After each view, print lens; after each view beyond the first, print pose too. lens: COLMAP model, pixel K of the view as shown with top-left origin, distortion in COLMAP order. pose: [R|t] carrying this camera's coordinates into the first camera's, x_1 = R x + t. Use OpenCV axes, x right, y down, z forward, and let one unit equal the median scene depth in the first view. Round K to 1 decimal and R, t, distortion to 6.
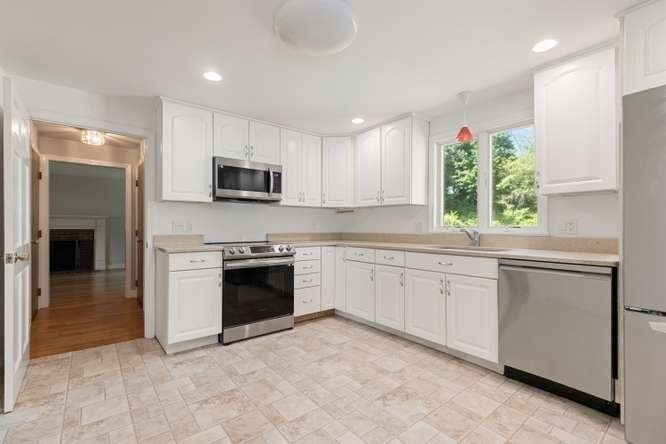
lens RADIAL K [[302.7, 0, 332.6], [0, 302.7, 224.9], [0, 0, 1]] dist [0.001752, 0.000125]
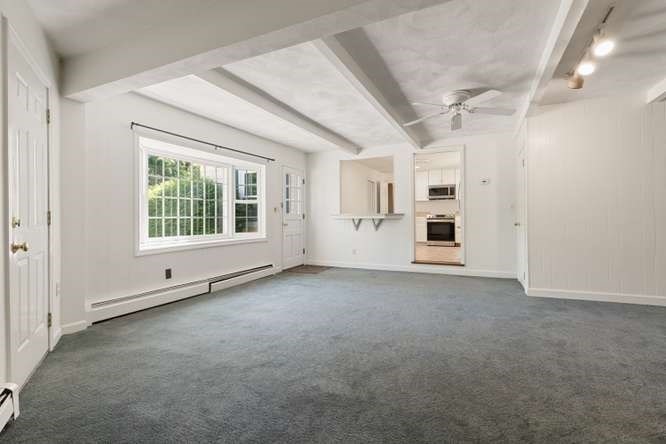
lens RADIAL K [[316.9, 0, 333.0], [0, 316.9, 222.0], [0, 0, 1]] dist [0.001309, 0.000070]
pose [[0.437757, 0.005295, -0.899078, 1.916100], [0.013012, 0.999841, 0.012224, 0.081582], [0.898999, -0.017050, 0.437618, -1.171812]]
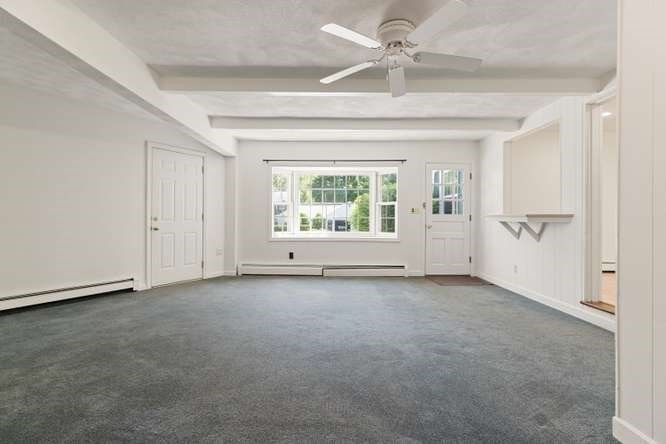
lens RADIAL K [[301.8, 0, 332.1], [0, 301.8, 217.3], [0, 0, 1]] dist [0.001006, 0.000020]
pose [[-0.635383, -0.008311, -0.772152, 1.720162], [-0.004788, 0.999965, -0.006822, 0.080890], [0.772182, -0.000637, -0.635401, 0.042177]]
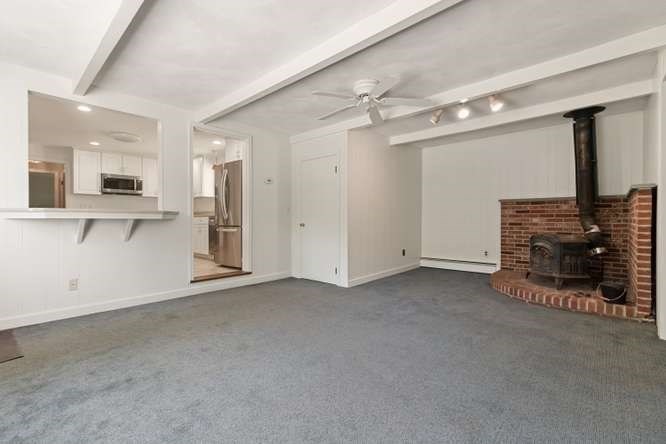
lens RADIAL K [[295.5, 0, 333.8], [0, 295.5, 220.8], [0, 0, 1]] dist [0.002152, 0.000184]
pose [[0.988013, -0.005159, 0.154283, 0.847137], [0.003111, 0.999904, 0.013516, 0.080341], [-0.154338, -0.012874, 0.987934, -1.235411]]
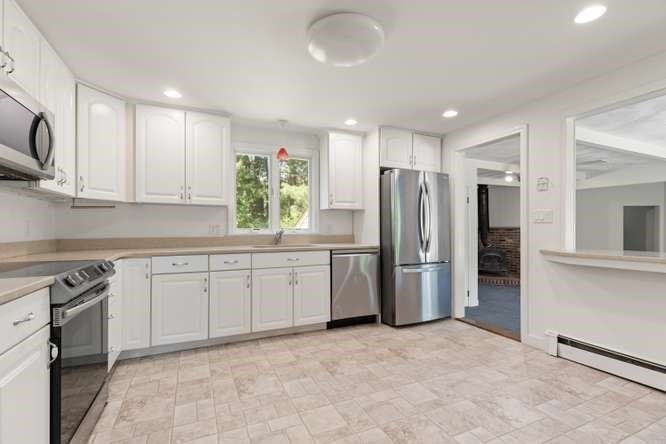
lens RADIAL K [[300.3, 0, 330.0], [0, 300.3, 227.9], [0, 0, 1]] dist [0.002615, 0.000049]
pose [[0.250715, -0.000749, 0.968061, -0.598022], [-0.003101, 0.999994, 0.001576, -0.000541], [-0.968056, -0.003397, 0.250711, 0.434031]]
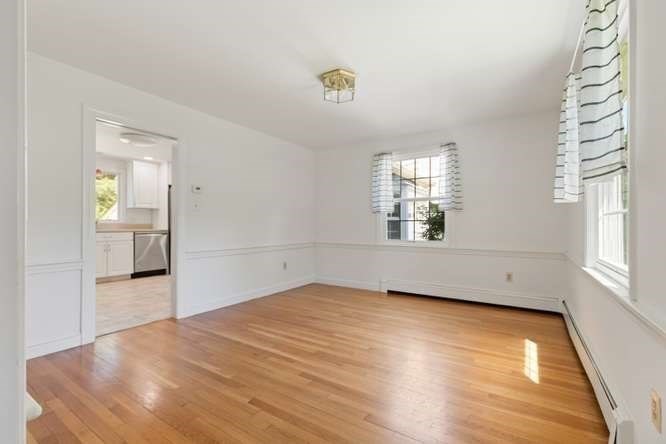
lens RADIAL K [[302.7, 0, 332.6], [0, 302.7, 224.9], [0, 0, 1]] dist [0.001752, 0.000125]
pose [[-0.301316, -0.002257, 0.953522, -1.640224], [-0.004204, 0.999991, 0.001038, 0.028612], [-0.953515, -0.003696, -0.301323, 0.116508]]
